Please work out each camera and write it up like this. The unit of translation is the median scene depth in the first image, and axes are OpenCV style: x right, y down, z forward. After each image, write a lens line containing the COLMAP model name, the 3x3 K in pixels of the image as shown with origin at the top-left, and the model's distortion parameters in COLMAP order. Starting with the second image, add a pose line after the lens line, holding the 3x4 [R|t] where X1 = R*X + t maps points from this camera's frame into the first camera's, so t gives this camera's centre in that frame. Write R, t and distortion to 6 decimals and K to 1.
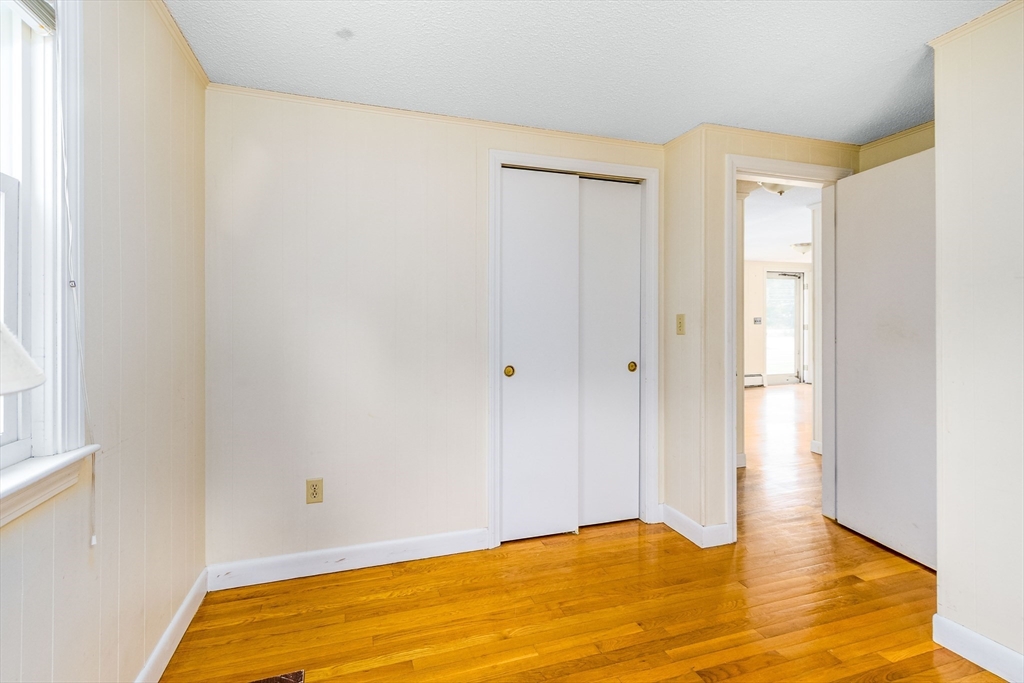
lens RADIAL K [[480.9, 0, 504.4], [0, 480.9, 318.5], [0, 0, 1]] dist [0.000936, -0.000045]
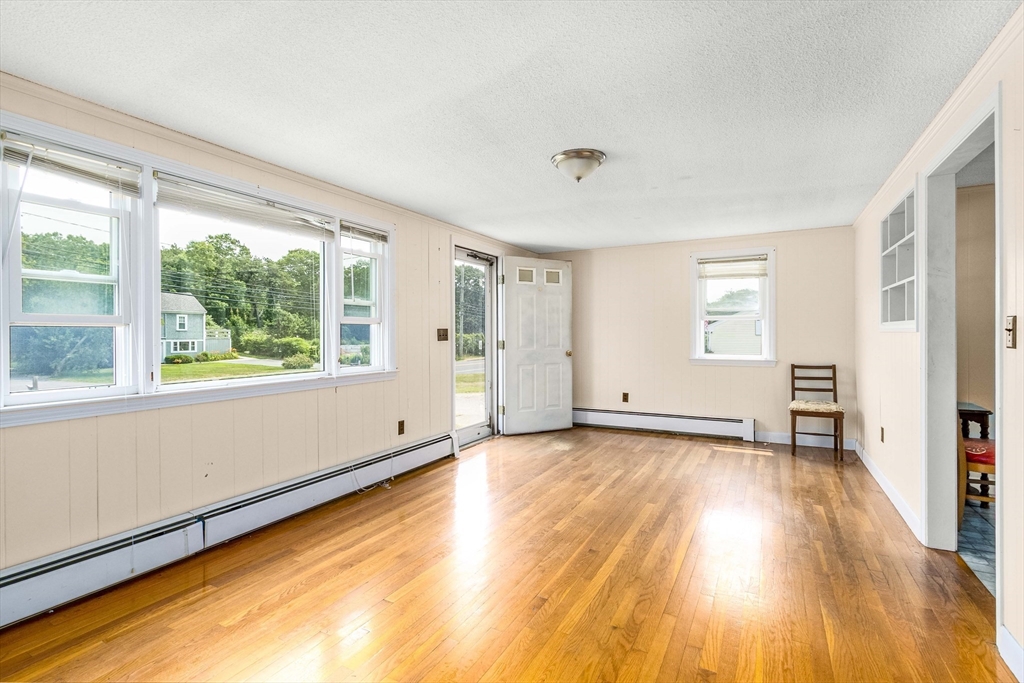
lens RADIAL K [[480.9, 0, 512.7], [0, 480.9, 337.4], [0, 0, 1]] dist [0.000936, -0.000045]
pose [[0.719719, -0.000892, 0.694265, 0.205872], [-0.002352, 0.999990, 0.003723, 0.005974], [-0.694262, -0.004313, 0.719710, 0.542412]]
